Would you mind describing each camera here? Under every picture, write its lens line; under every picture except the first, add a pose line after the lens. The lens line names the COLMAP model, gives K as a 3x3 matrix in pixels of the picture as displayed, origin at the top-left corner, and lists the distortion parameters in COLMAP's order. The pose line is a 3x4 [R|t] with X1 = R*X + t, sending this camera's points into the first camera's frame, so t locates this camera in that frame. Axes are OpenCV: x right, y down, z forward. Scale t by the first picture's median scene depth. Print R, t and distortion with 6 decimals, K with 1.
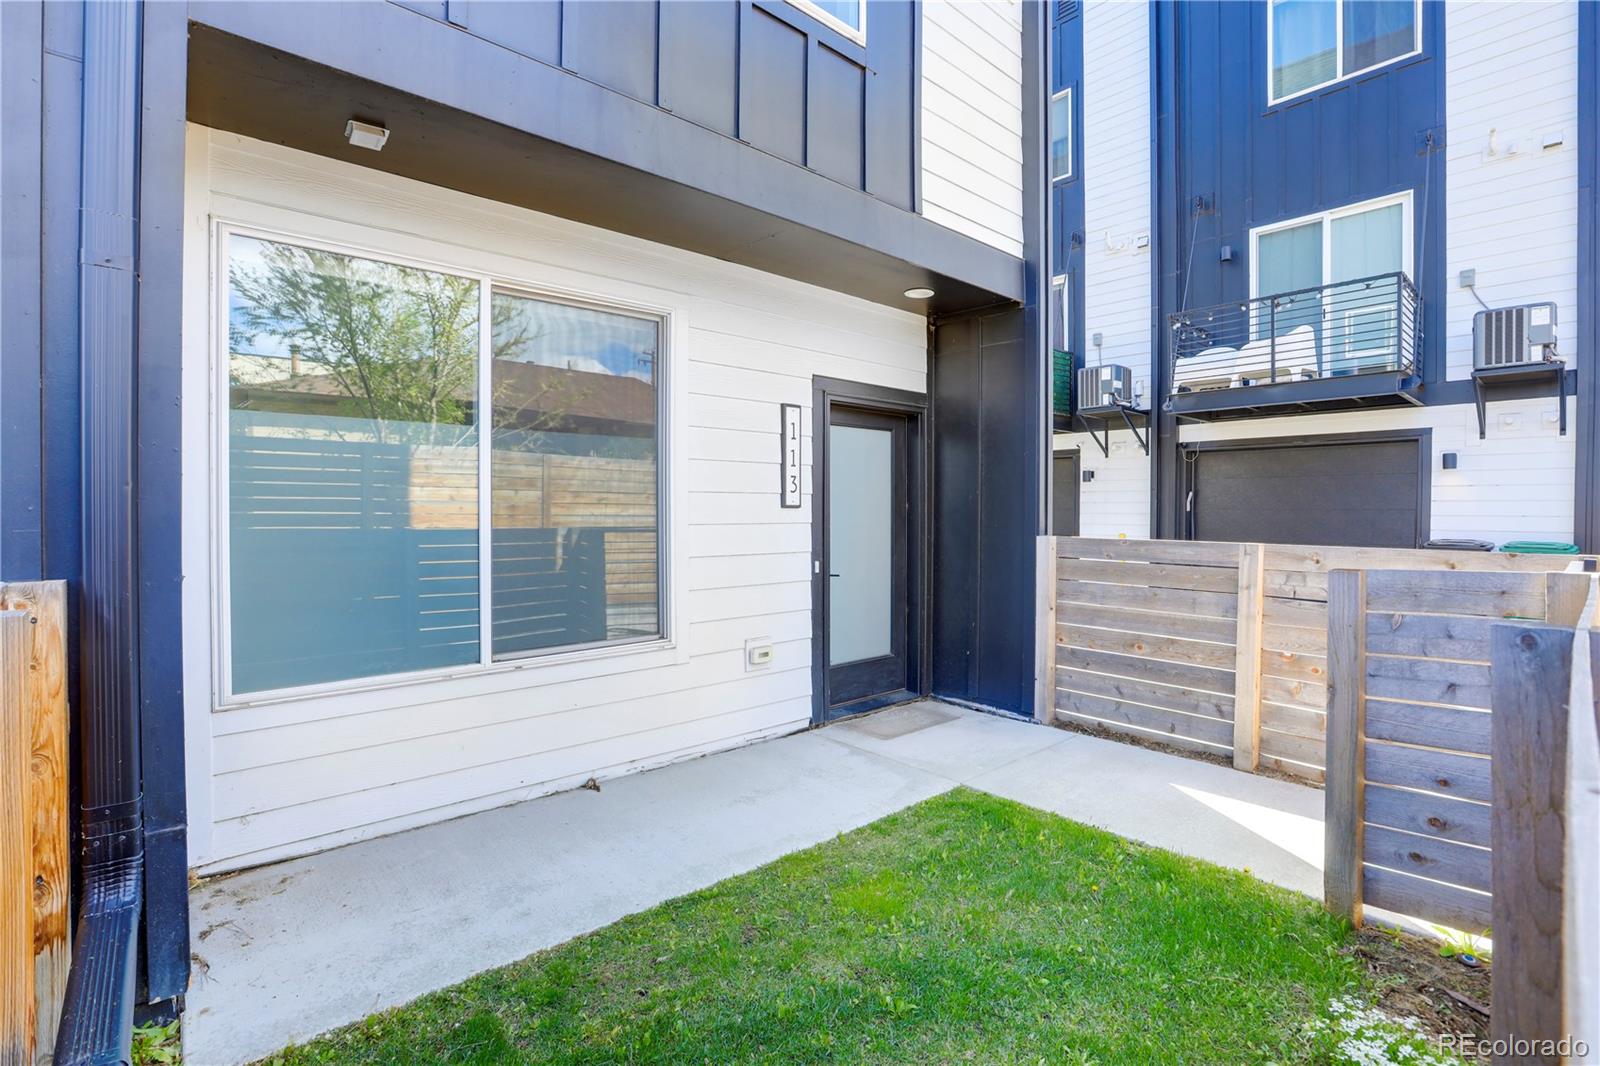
lens RADIAL K [[743.3, 0, 792.5], [0, 743.3, 521.2], [0, 0, 1]] dist [0.002864, -0.000102]
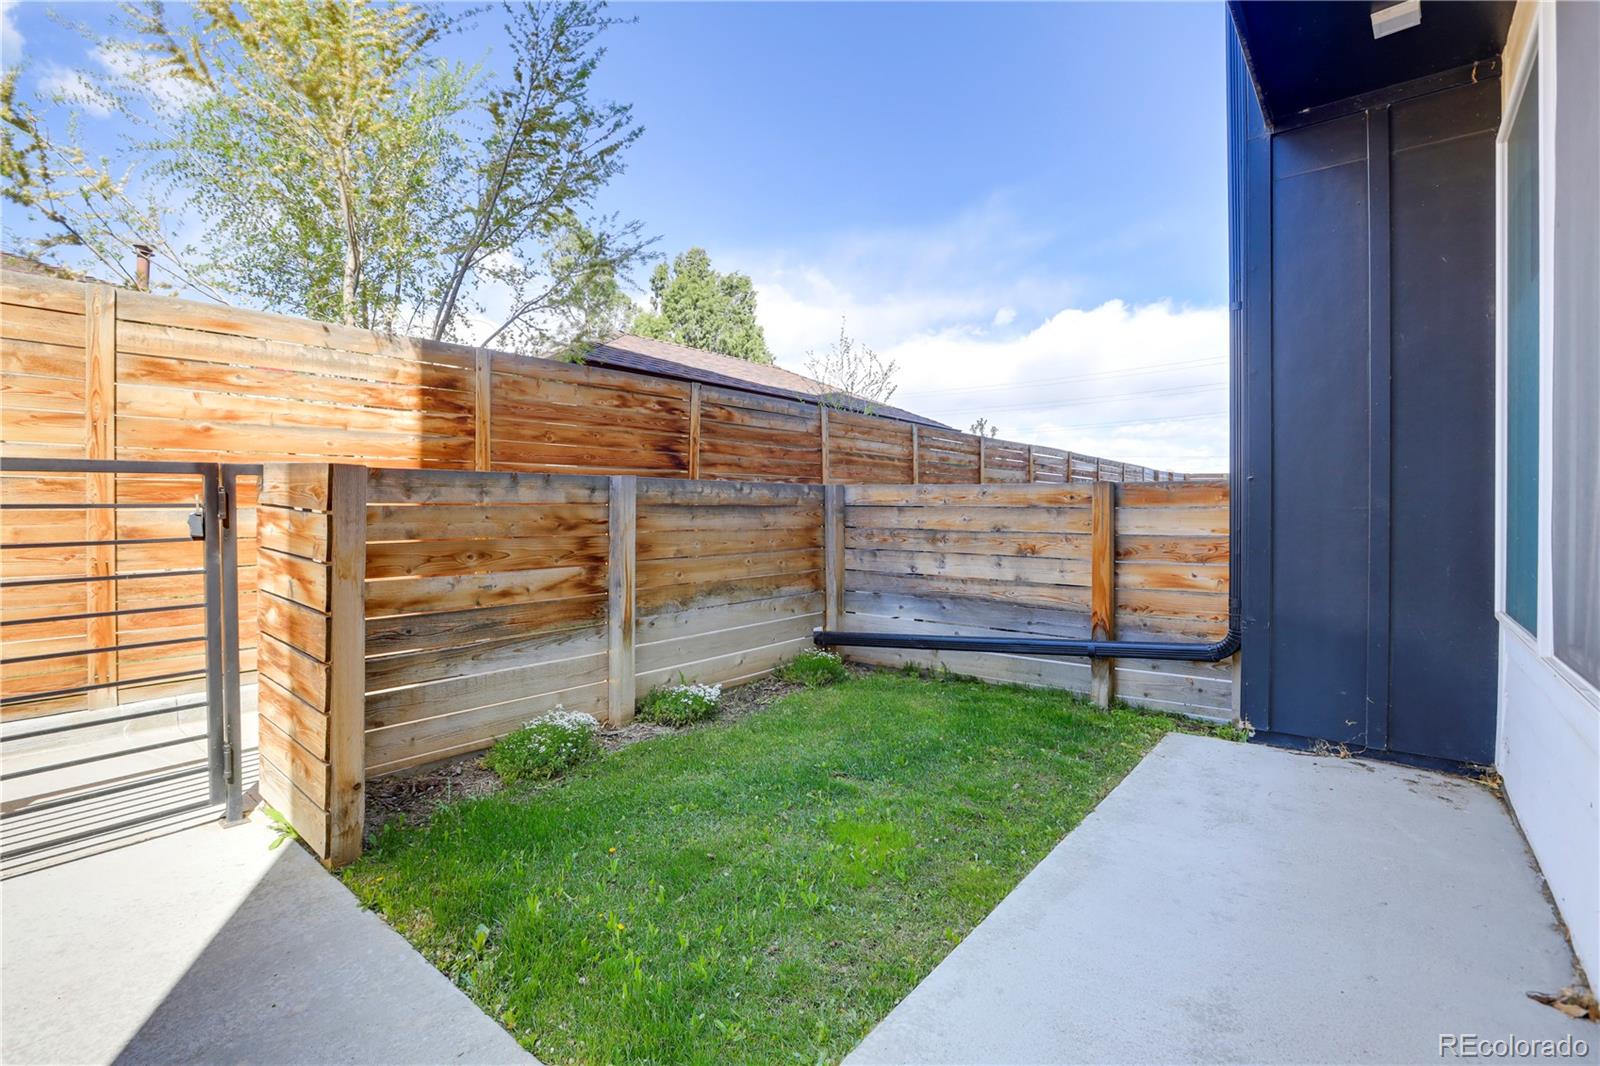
lens RADIAL K [[743.3, 0, 803.2], [0, 743.3, 522.6], [0, 0, 1]] dist [0.002864, -0.000102]
pose [[-0.986022, -0.002010, -0.166602, 0.337223], [-0.005618, 0.999760, 0.021193, 0.096917], [0.166519, 0.021832, -0.985797, 1.856317]]
